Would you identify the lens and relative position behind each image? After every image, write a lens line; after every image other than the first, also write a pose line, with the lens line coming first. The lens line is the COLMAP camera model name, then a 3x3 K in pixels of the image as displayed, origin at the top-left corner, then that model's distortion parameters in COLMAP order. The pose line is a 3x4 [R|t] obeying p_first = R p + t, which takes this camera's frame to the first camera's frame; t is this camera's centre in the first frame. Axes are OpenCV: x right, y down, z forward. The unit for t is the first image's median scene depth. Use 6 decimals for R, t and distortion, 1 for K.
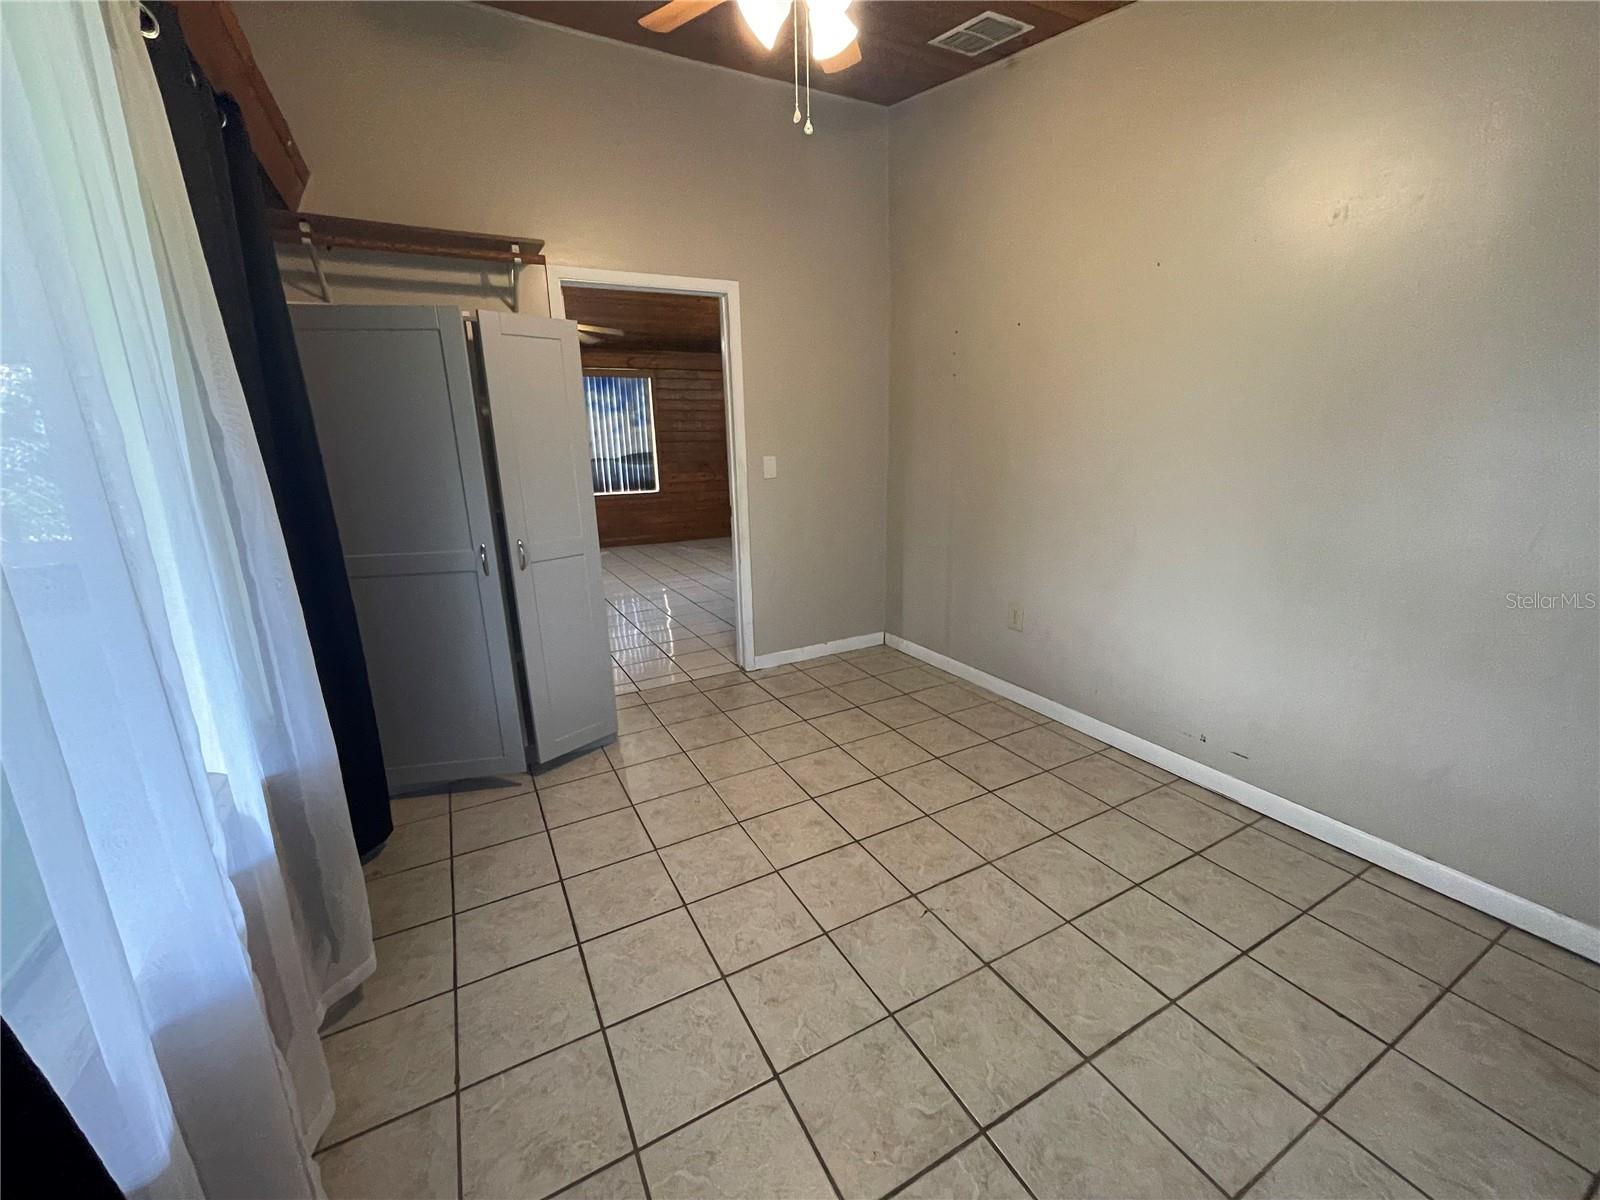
lens RADIAL K [[653.6, 0, 796.4], [0, 653.6, 597.6], [0, 0, 1]] dist [-0.001551, 0.000003]
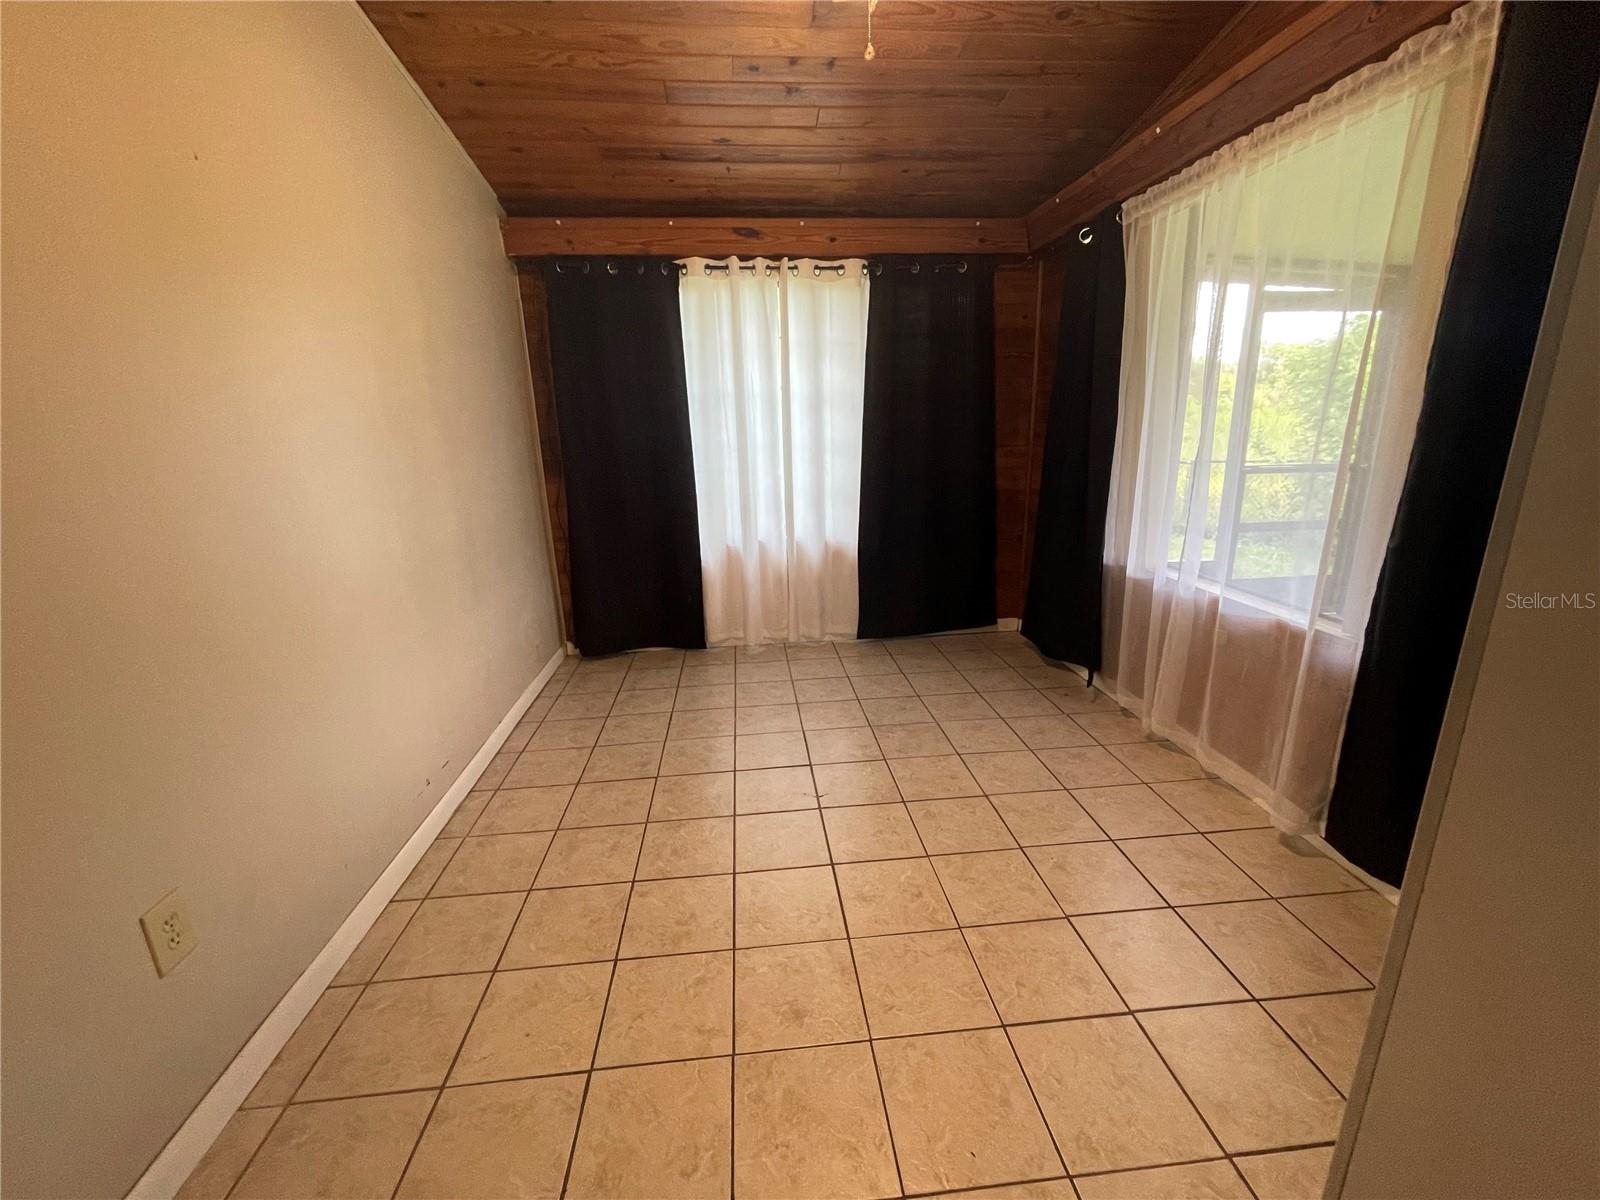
lens RADIAL K [[653.6, 0, 799.9], [0, 653.6, 599.7], [0, 0, 1]] dist [-0.001551, 0.000003]
pose [[-0.920156, -0.054834, 0.387694, -0.193208], [0.142348, 0.875549, 0.461683, -0.369394], [-0.364761, 0.480008, -0.797836, 1.511609]]
